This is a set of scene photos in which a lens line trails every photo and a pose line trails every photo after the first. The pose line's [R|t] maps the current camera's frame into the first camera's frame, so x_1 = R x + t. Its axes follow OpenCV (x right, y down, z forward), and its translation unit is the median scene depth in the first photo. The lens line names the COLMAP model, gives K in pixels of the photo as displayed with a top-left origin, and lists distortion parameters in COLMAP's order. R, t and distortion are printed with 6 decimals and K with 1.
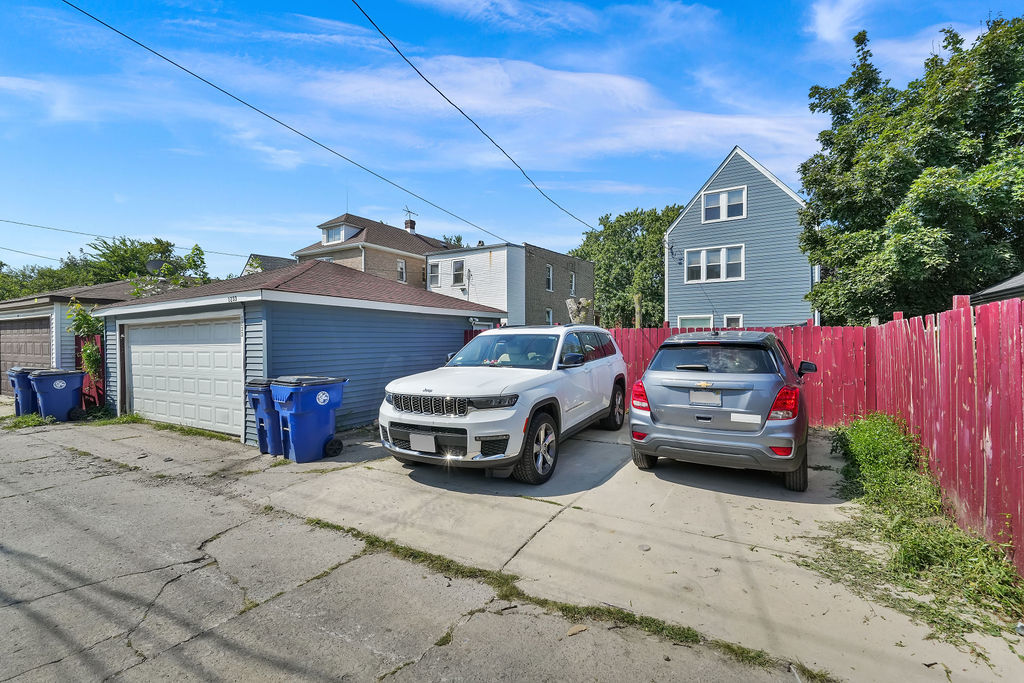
lens RADIAL K [[443.0, 0, 510.8], [0, 443.0, 341.0], [0, 0, 1]] dist [0.002968, 0.000232]
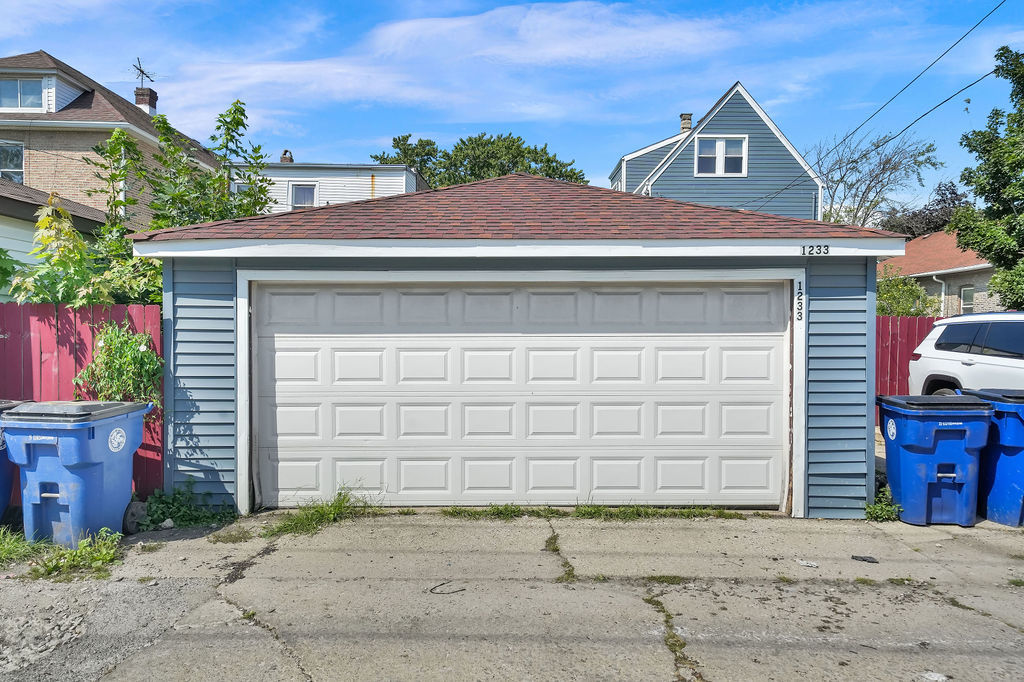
lens RADIAL K [[690.6, 0, 513.8], [0, 690.6, 342.2], [0, 0, 1]] dist [0.028397, -0.002478]
pose [[0.854637, 0.001493, 0.519224, -0.454951], [-0.010131, 0.999853, 0.013802, 0.003059], [-0.519128, -0.017056, 0.854527, 0.154578]]
